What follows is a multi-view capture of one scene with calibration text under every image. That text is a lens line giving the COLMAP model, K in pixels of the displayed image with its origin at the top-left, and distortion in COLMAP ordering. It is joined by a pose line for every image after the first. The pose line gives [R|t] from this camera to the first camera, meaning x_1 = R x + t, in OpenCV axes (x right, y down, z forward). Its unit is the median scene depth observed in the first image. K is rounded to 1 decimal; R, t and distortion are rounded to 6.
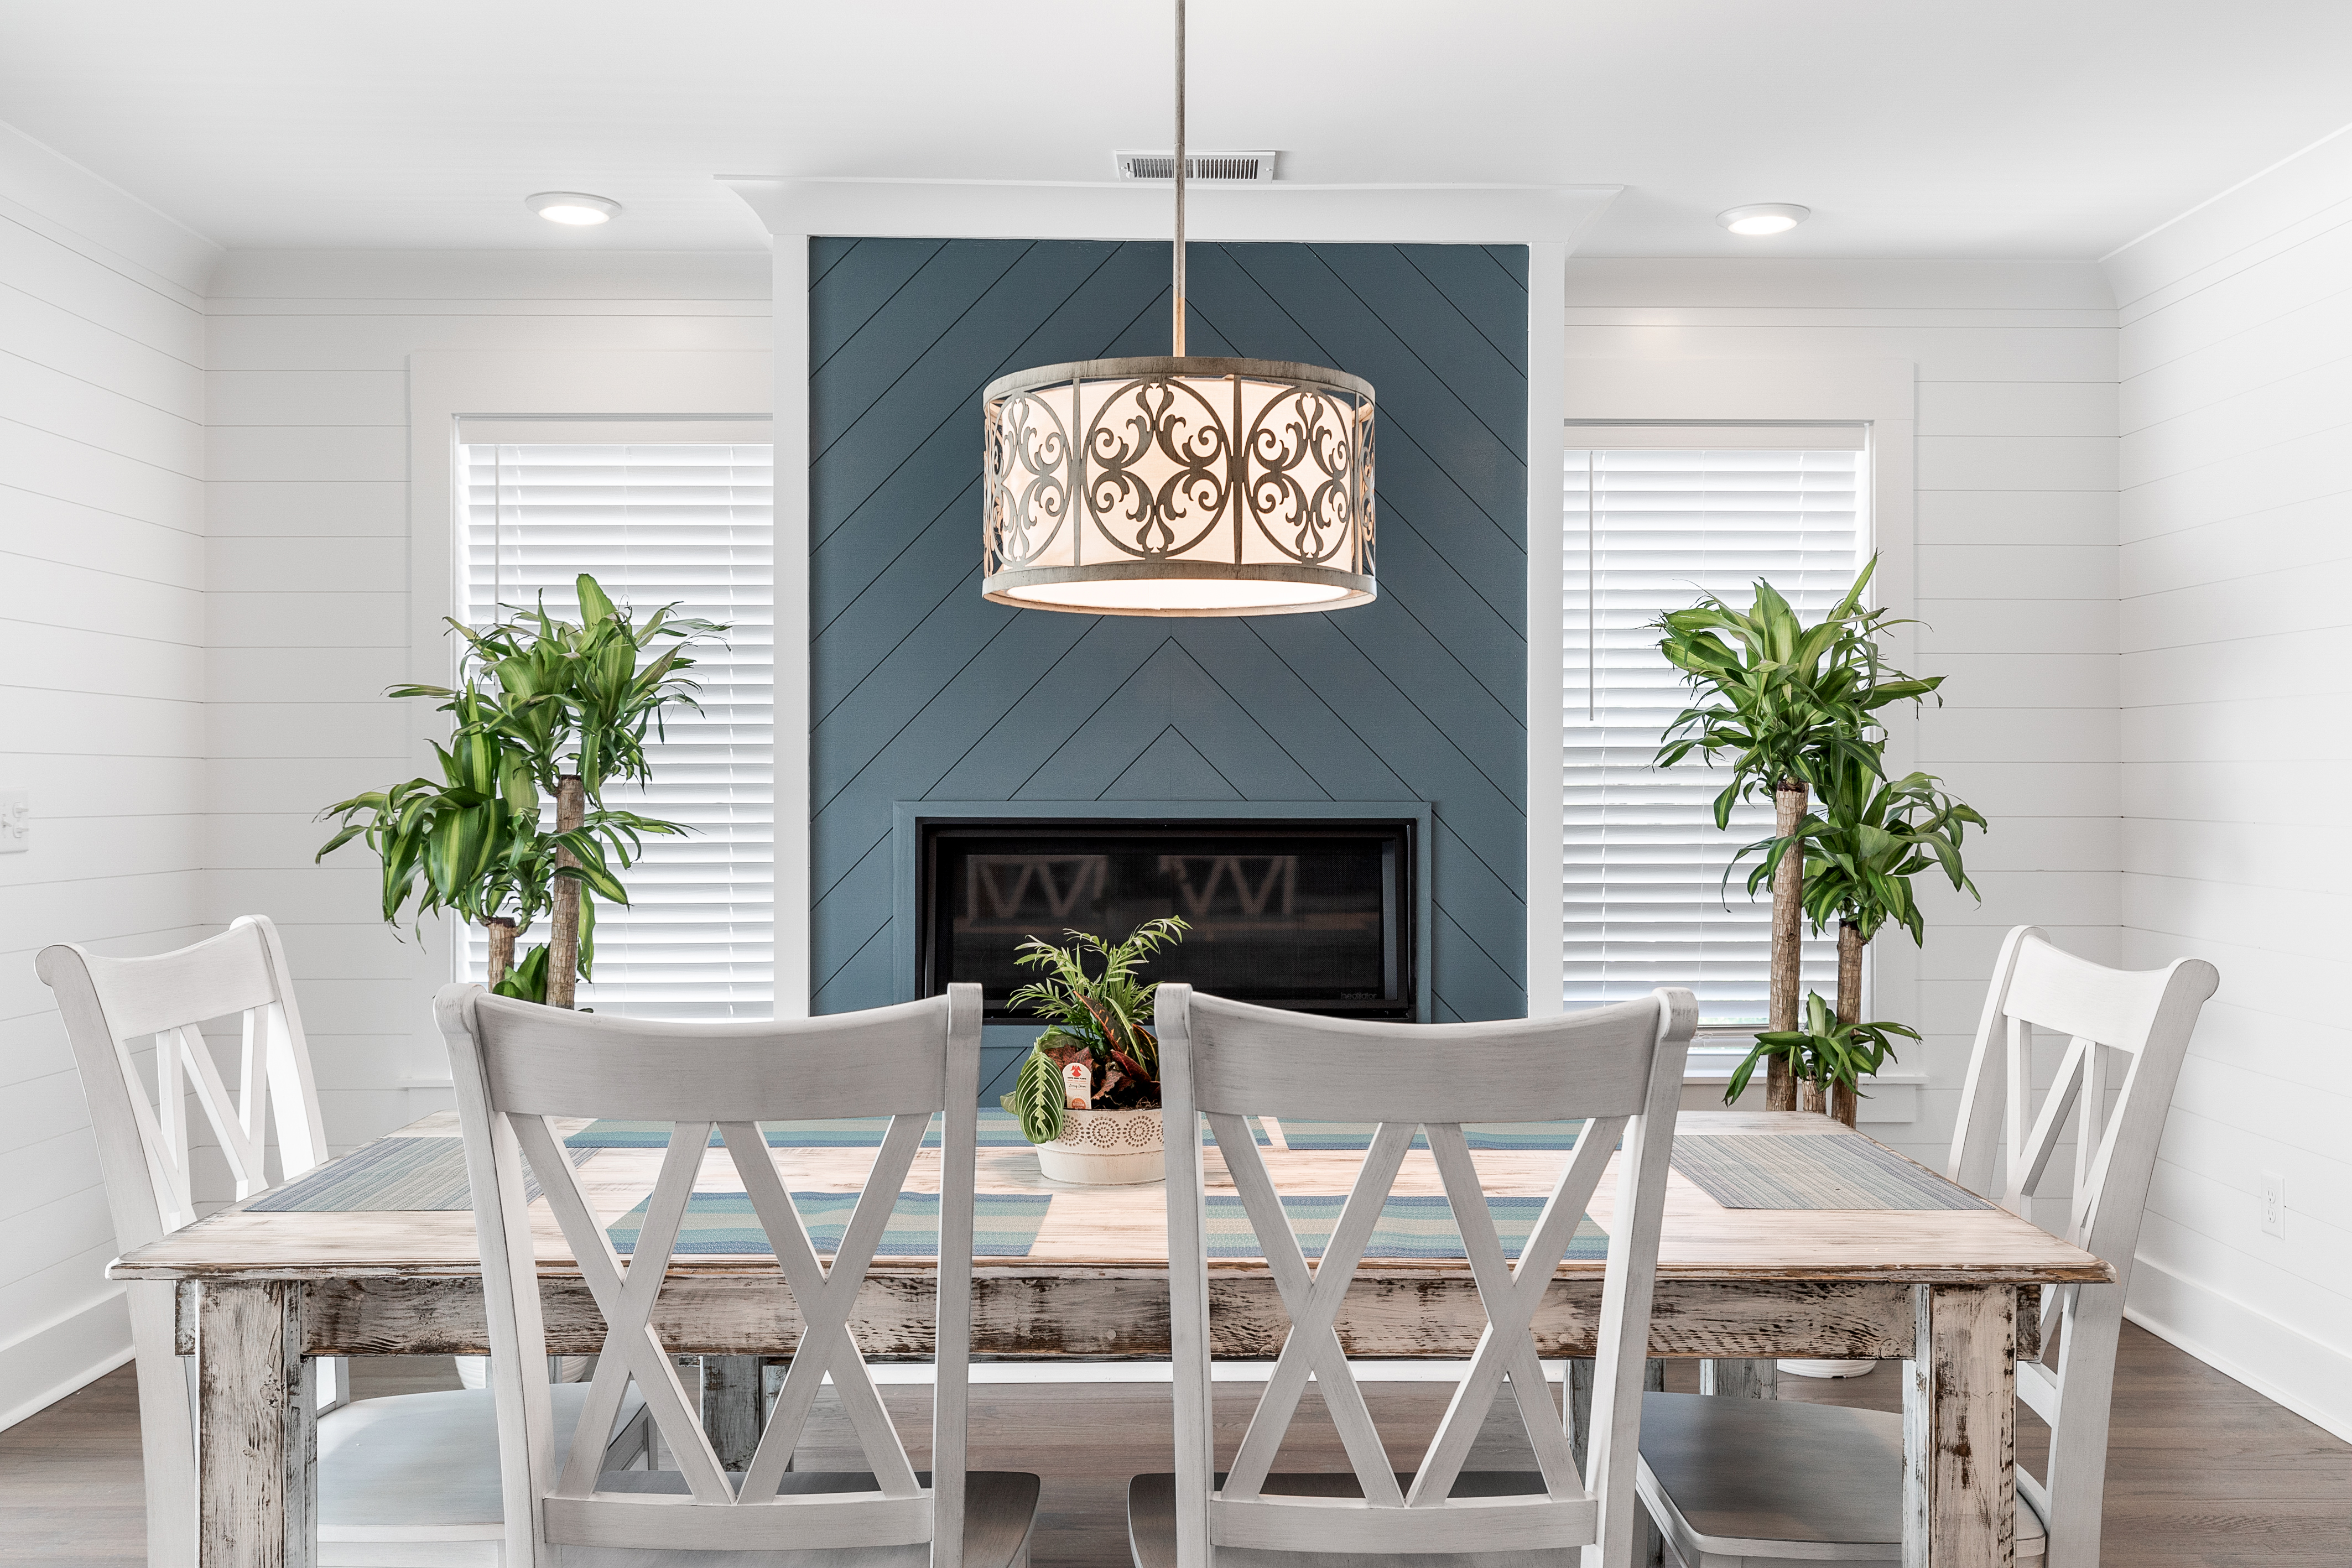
lens RADIAL K [[2113.7, 0, 1177.8], [0, 2113.7, 787.9], [0, 0, 1]] dist [-0.003809, -0.004437]
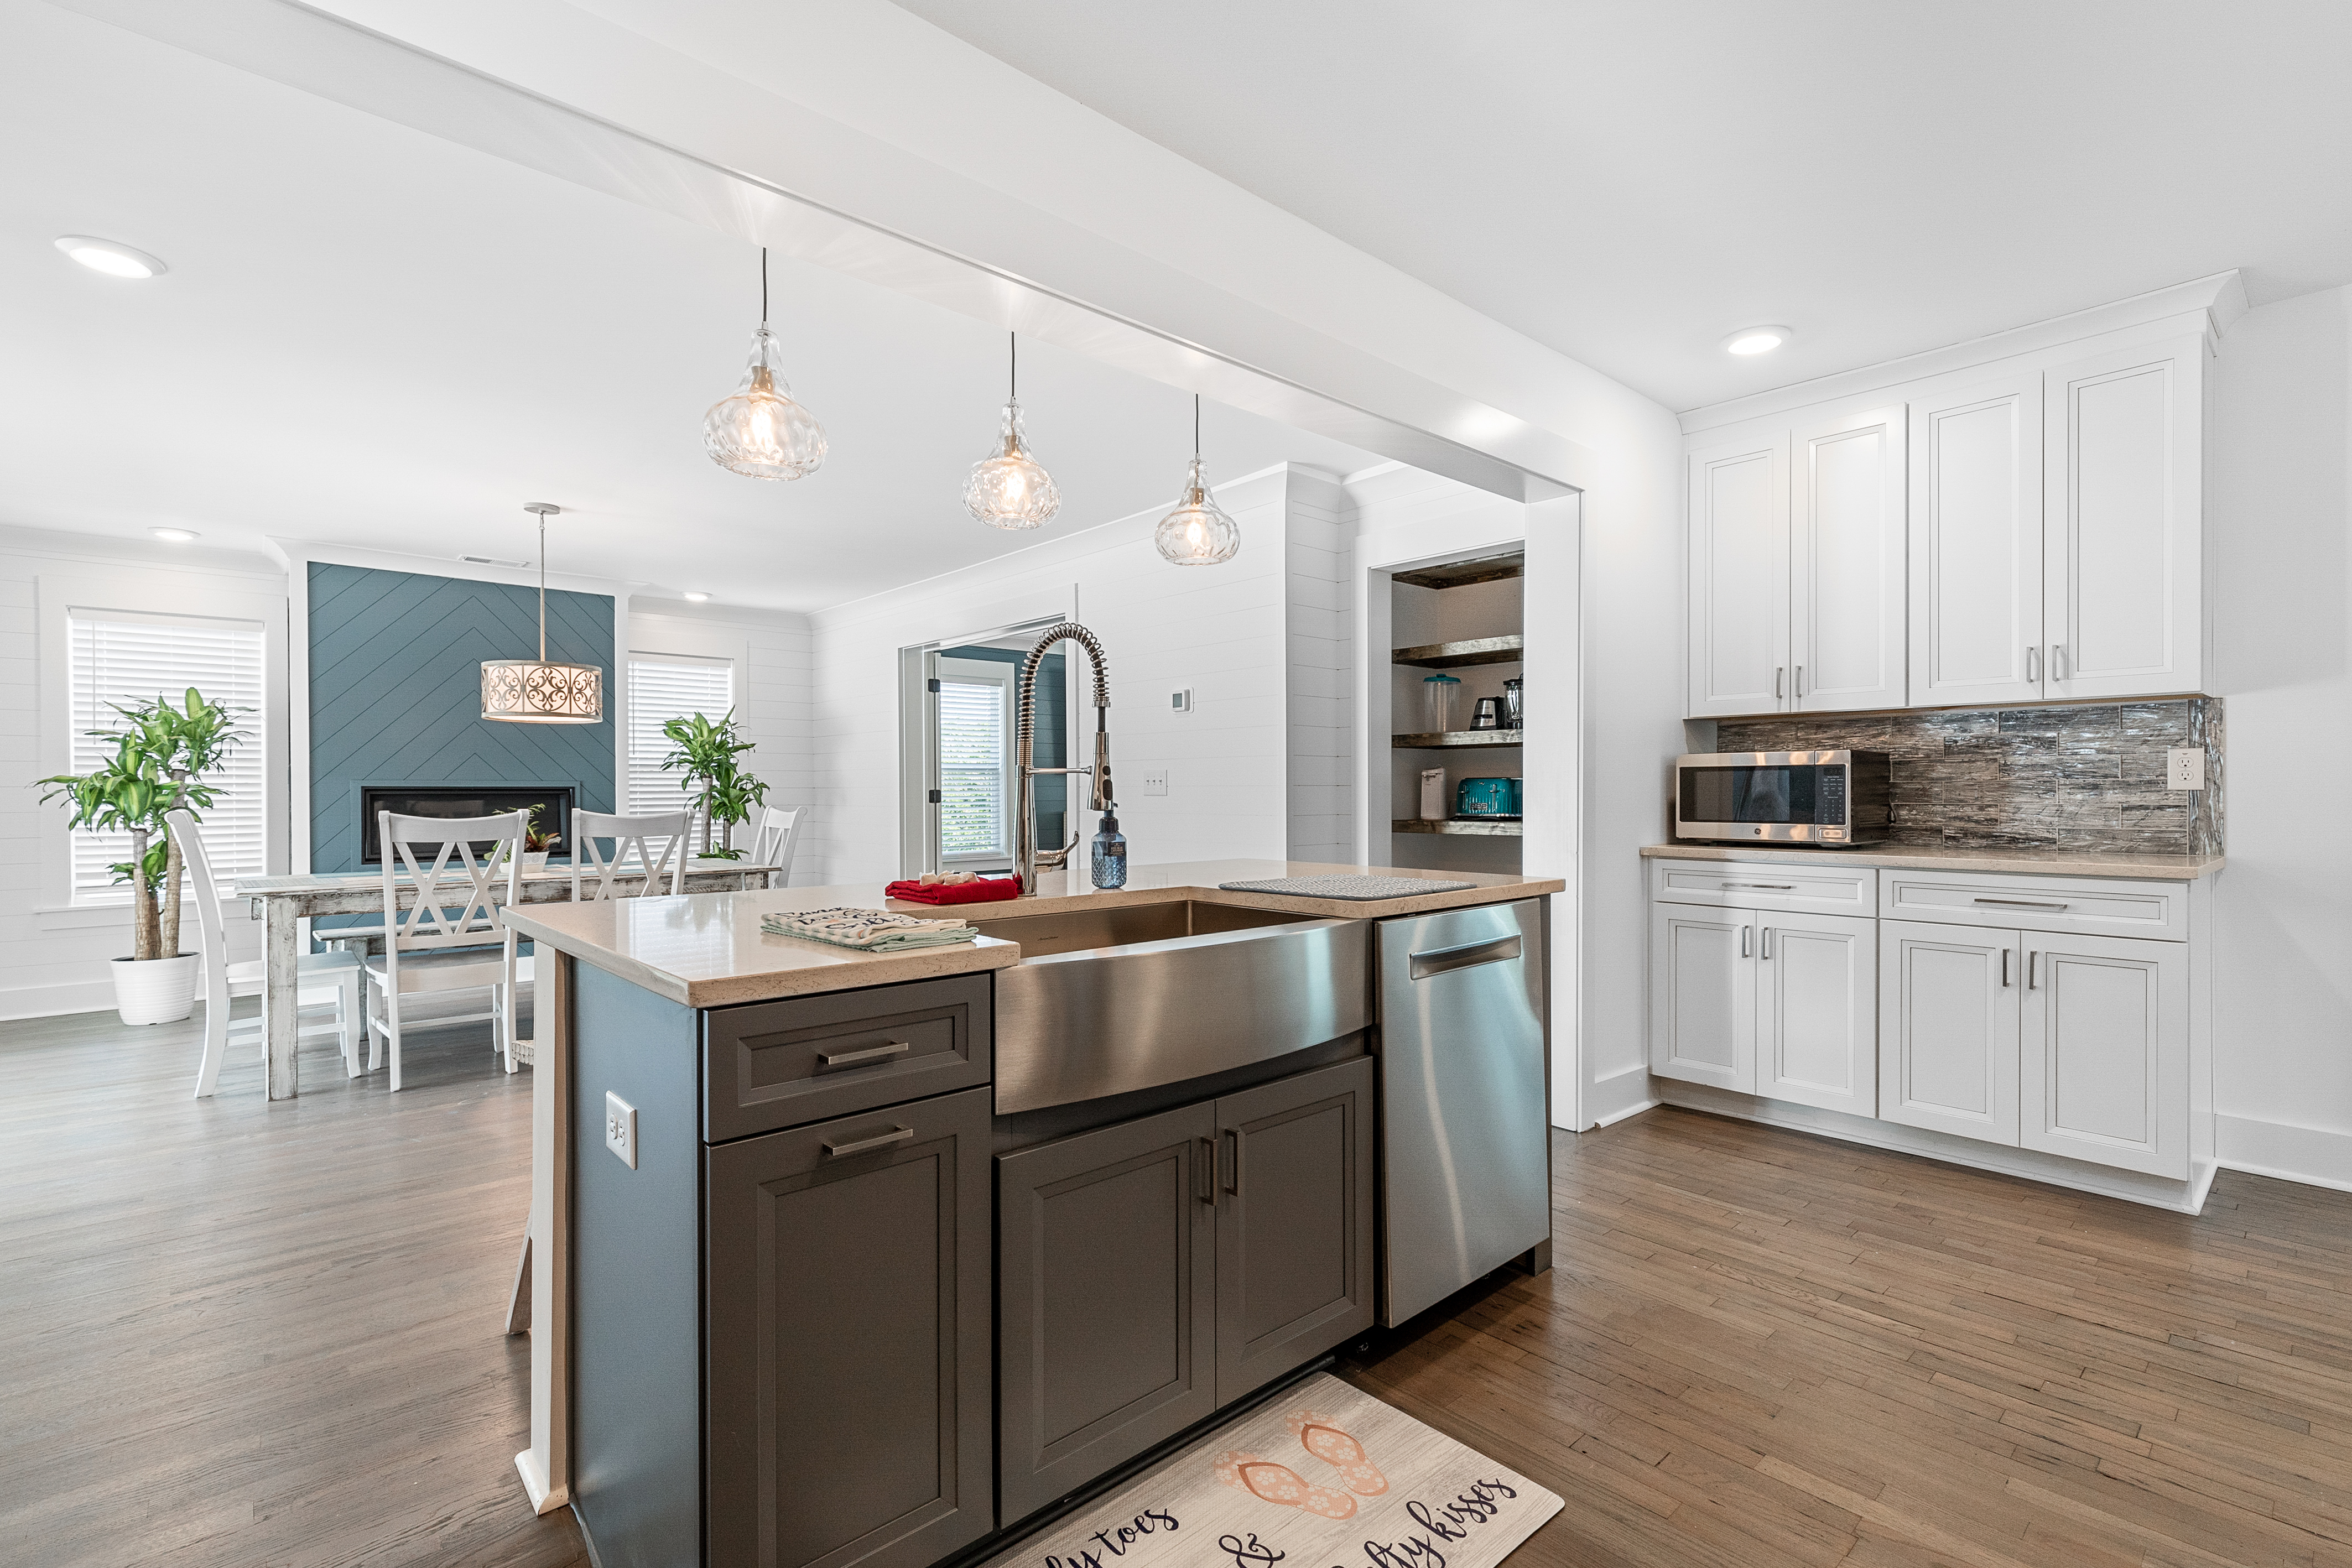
lens RADIAL K [[1059.9, 0, 1184.2], [0, 1059.9, 794.7], [0, 0, 1]] dist [-0.001954, -0.000391]
pose [[0.754628, -0.004528, 0.656137, -0.217557], [0.004225, 0.999989, 0.002041, 0.026527], [-0.656139, 0.001232, 0.754639, -0.682669]]
